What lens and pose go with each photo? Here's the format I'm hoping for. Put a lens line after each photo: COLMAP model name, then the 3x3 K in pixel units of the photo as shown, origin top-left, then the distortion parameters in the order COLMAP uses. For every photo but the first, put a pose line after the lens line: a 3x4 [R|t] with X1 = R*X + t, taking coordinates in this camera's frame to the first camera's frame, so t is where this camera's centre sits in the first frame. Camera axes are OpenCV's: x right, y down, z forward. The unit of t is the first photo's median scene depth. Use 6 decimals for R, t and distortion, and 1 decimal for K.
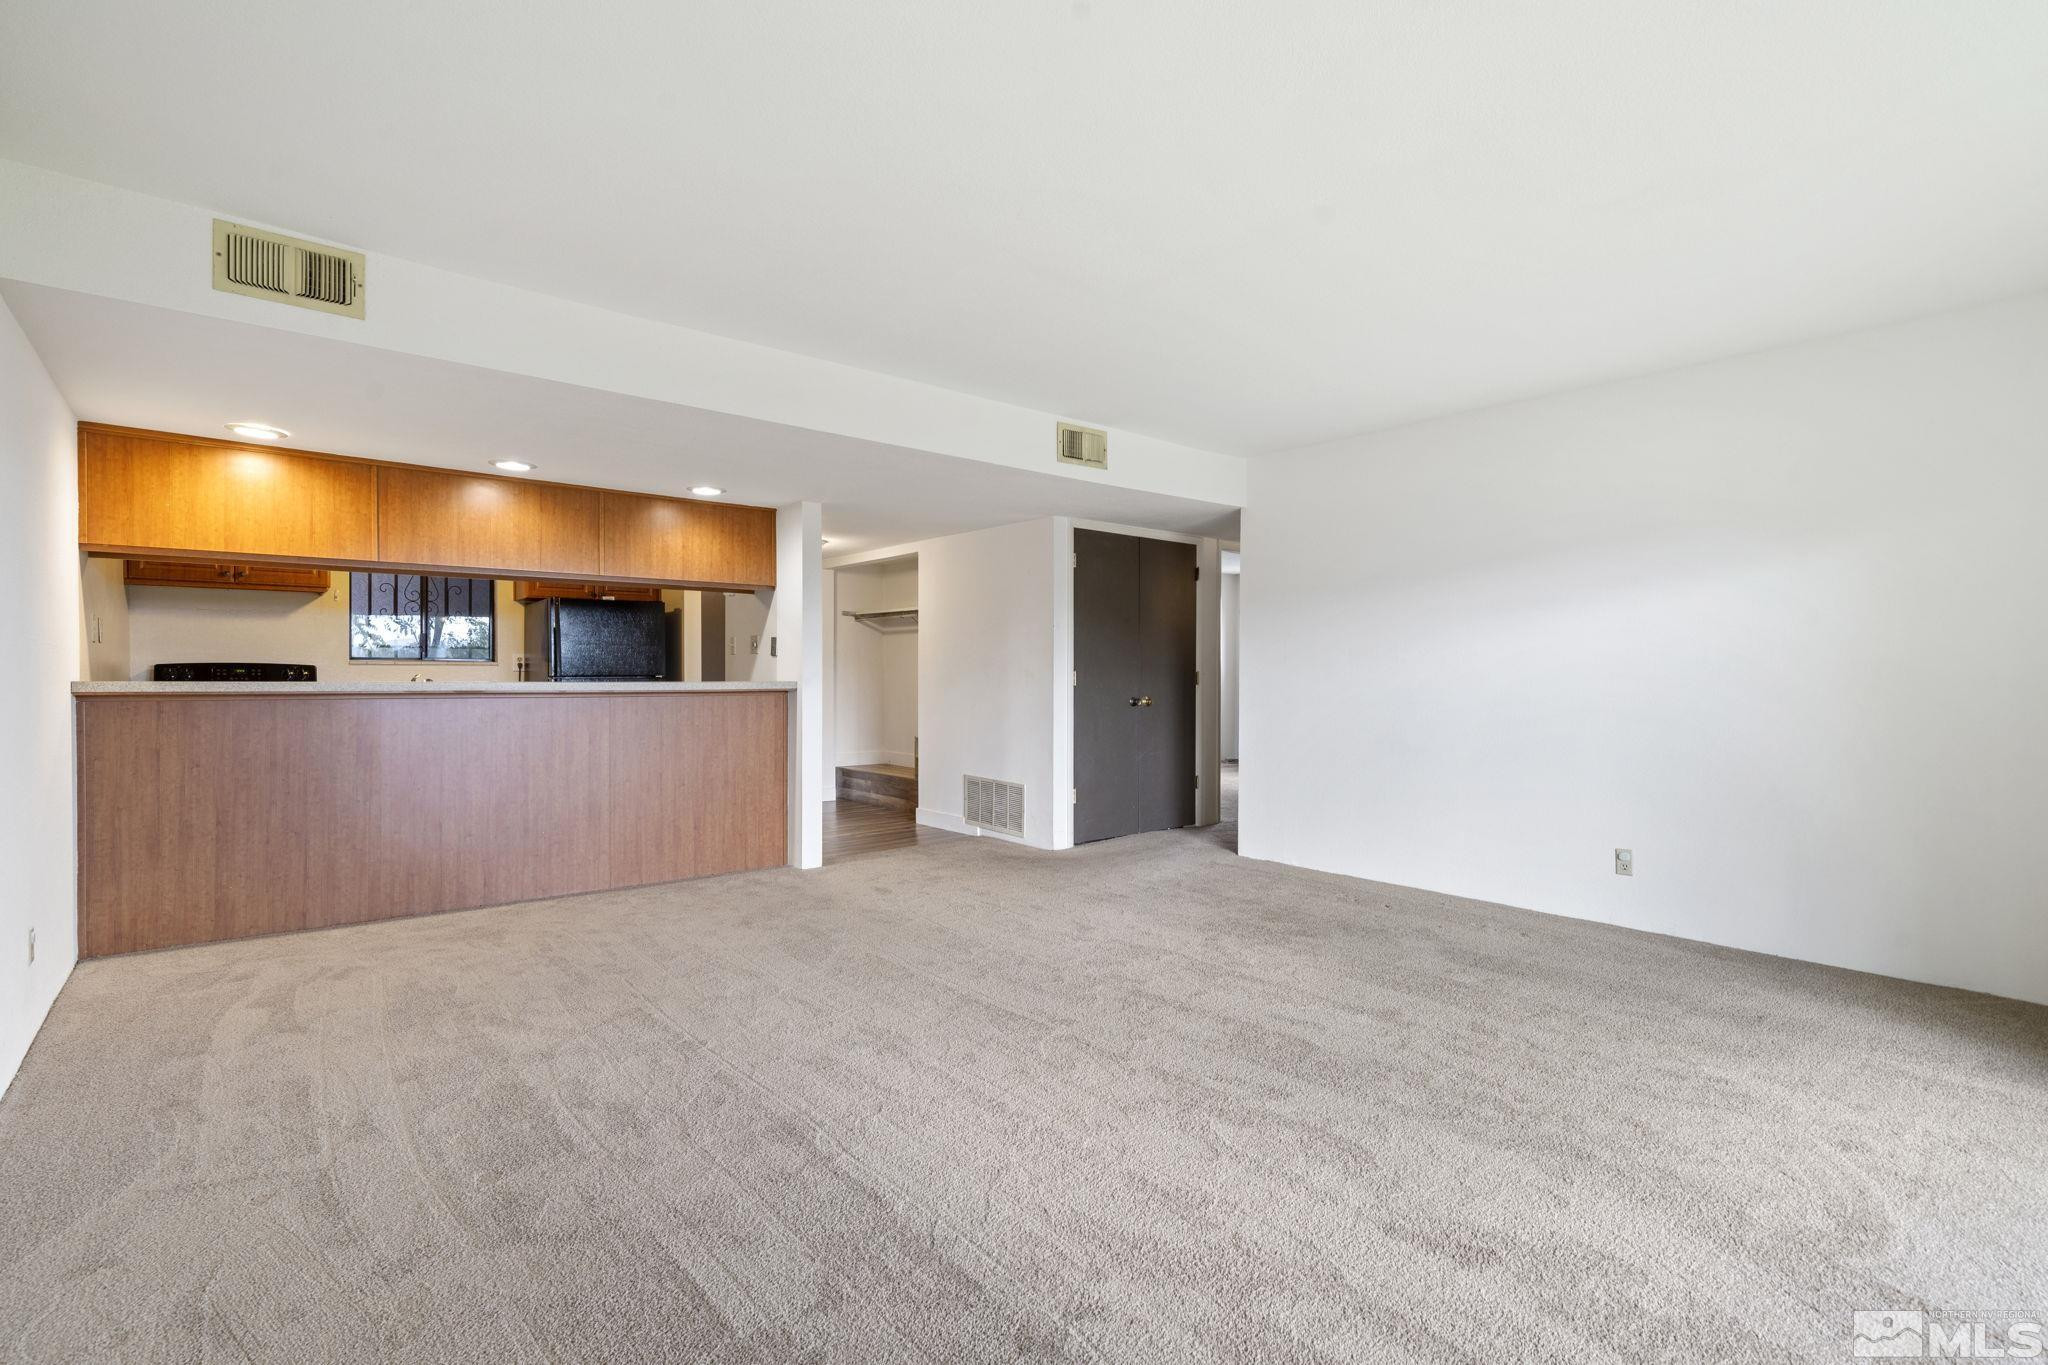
lens RADIAL K [[946.1, 0, 1020.2], [0, 946.1, 679.9], [0, 0, 1]] dist [0.001160, 0.000215]
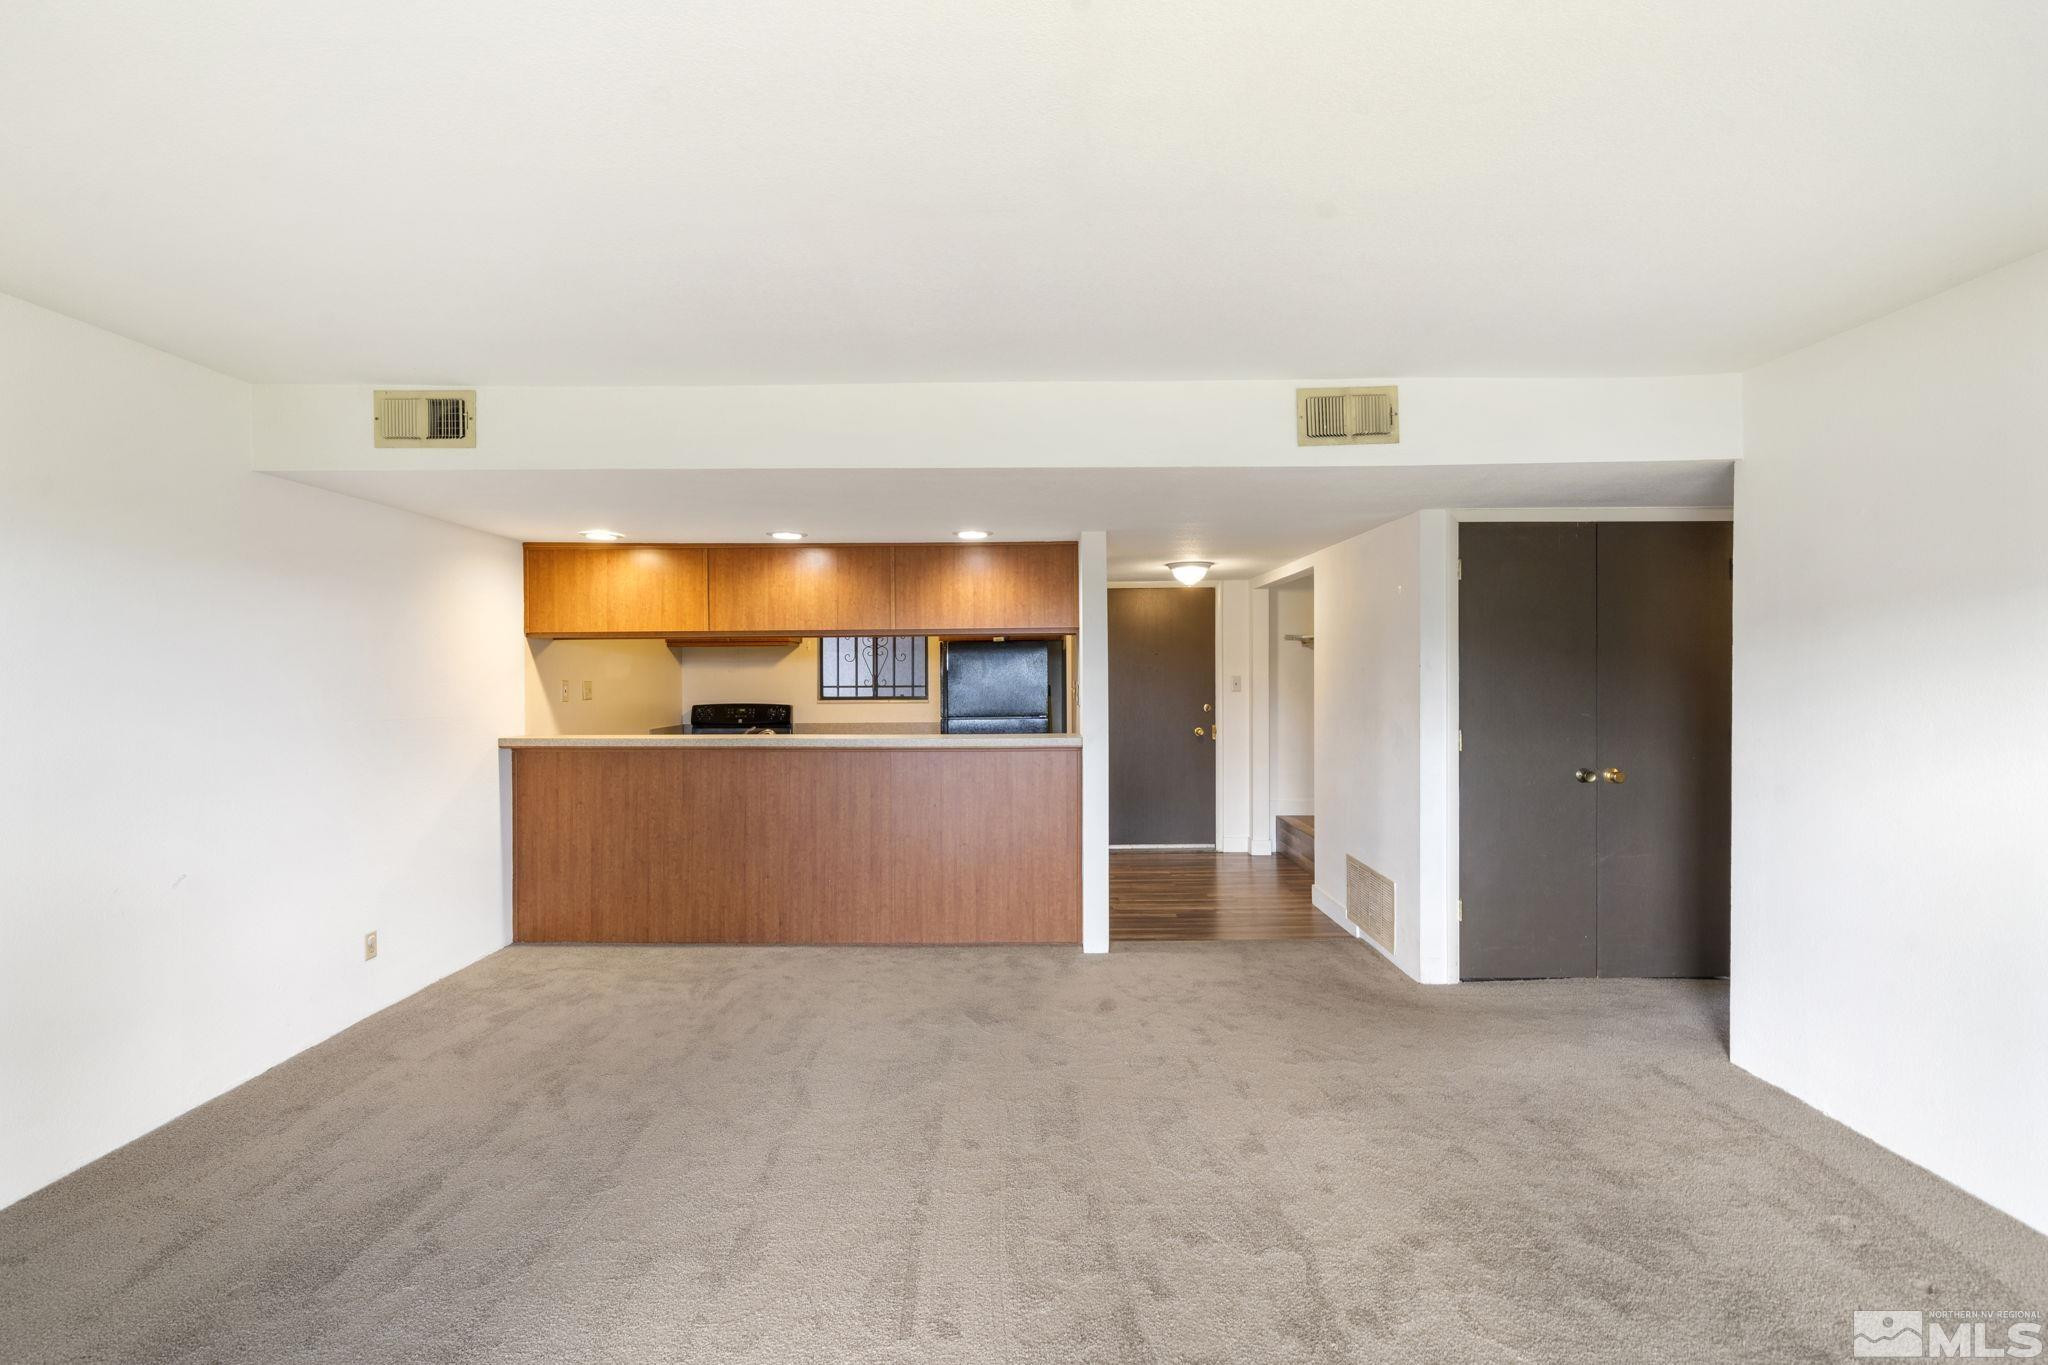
lens RADIAL K [[946.1, 0, 1020.2], [0, 946.1, 679.9], [0, 0, 1]] dist [0.001160, 0.000215]
pose [[0.763587, -0.002005, -0.645702, 0.307784], [0.003380, 0.999994, 0.000892, -0.056260], [0.645696, -0.002864, 0.763589, 0.313687]]
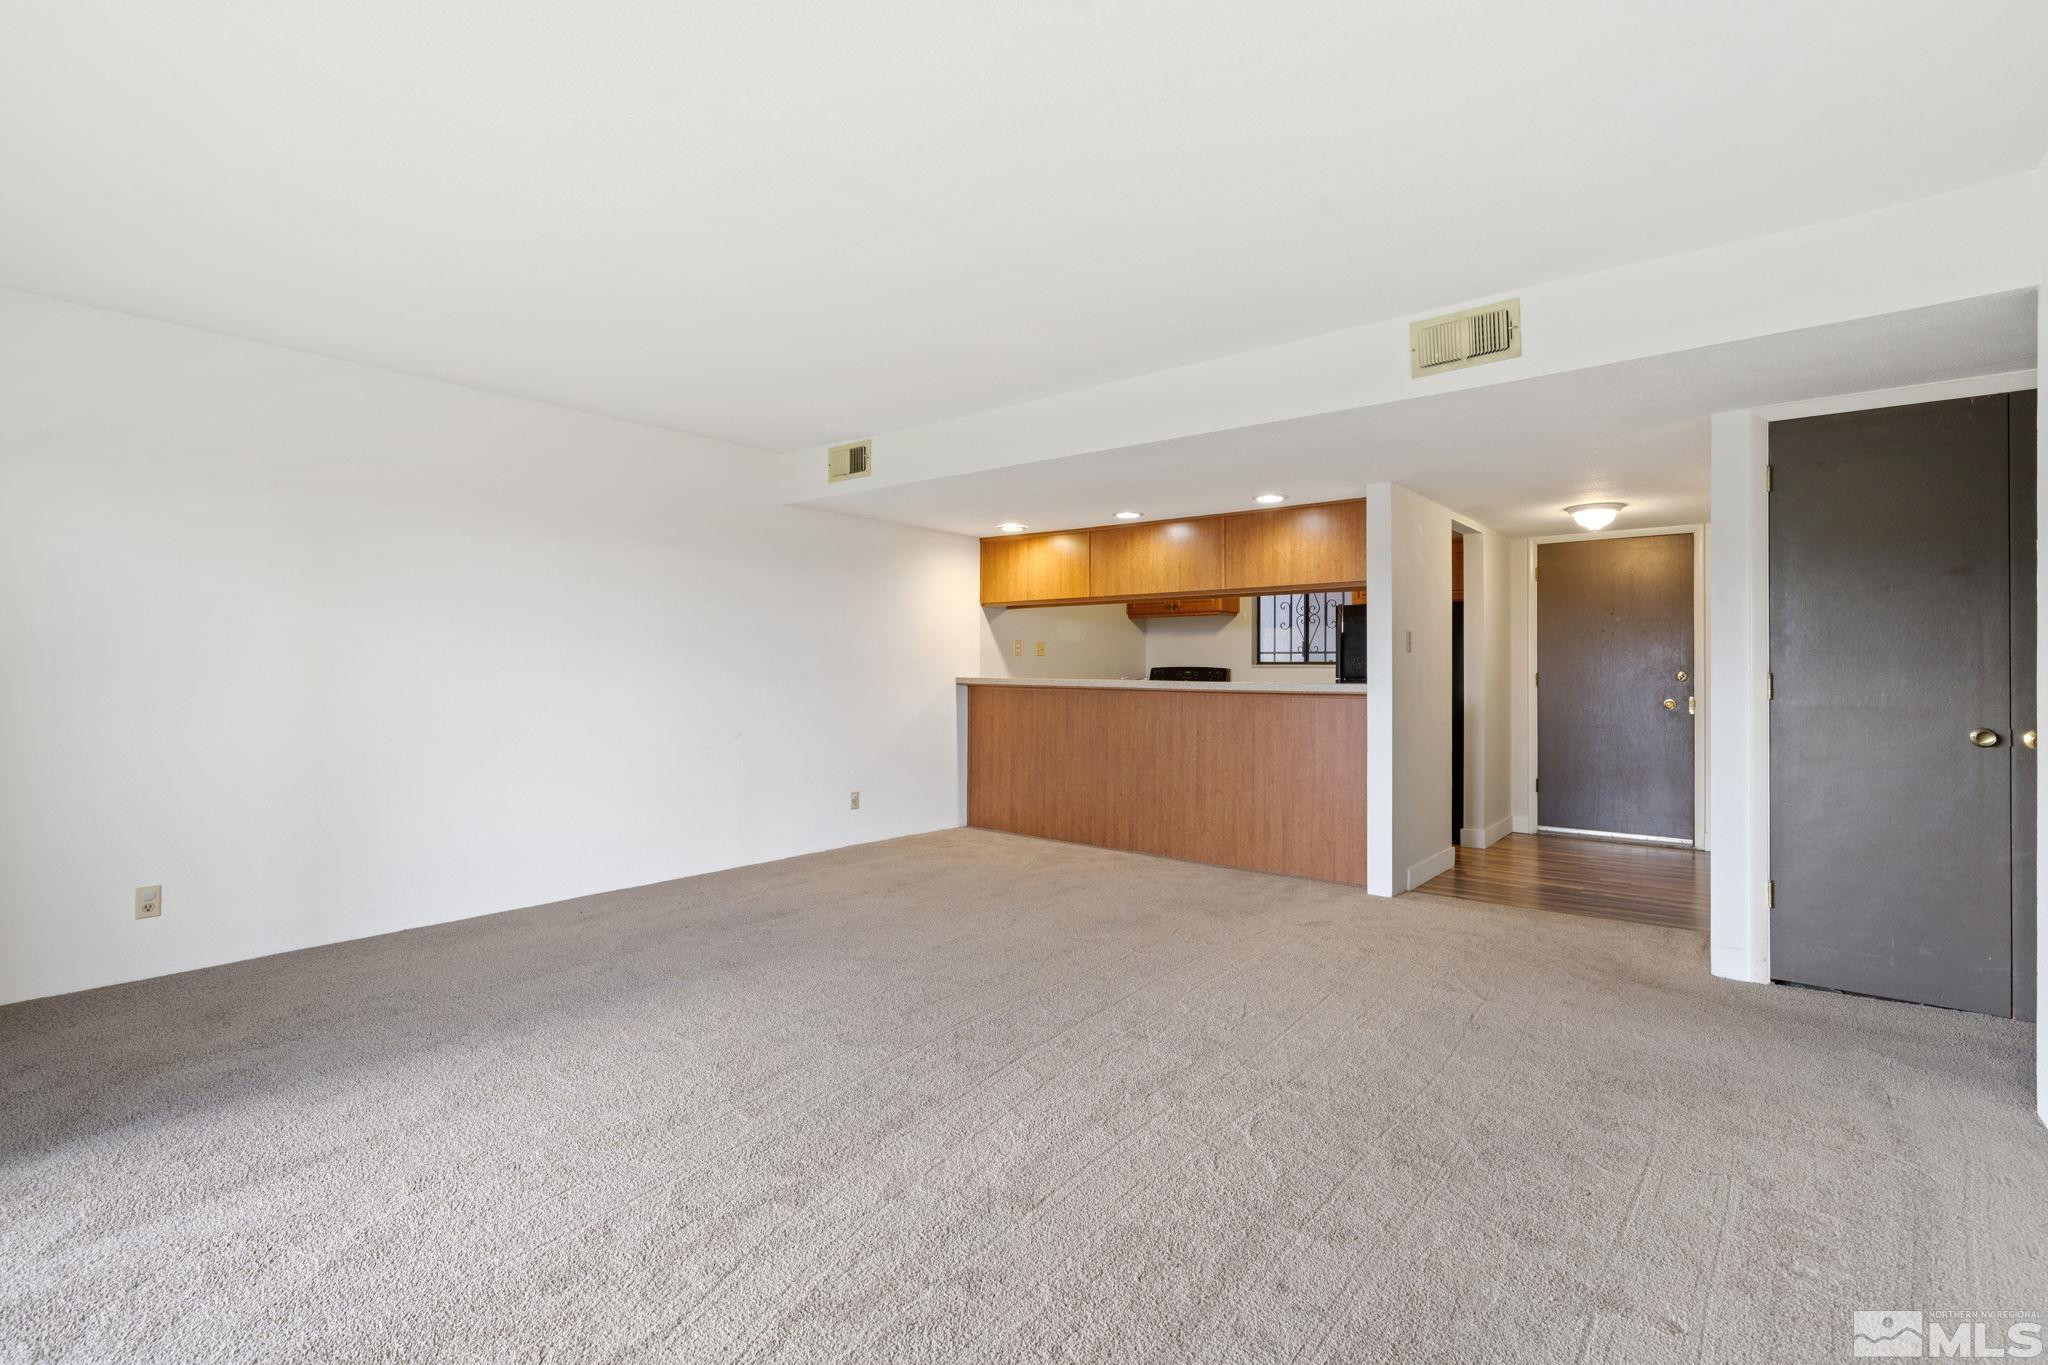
lens RADIAL K [[955.9, 0, 1018.2], [0, 955.9, 659.1], [0, 0, 1]] dist [0.001022, 0.000339]
pose [[0.183091, -0.013569, -0.983002, 0.641197], [-0.010936, 0.999815, -0.015838, -0.004502], [0.983035, 0.013650, 0.182909, 0.537267]]
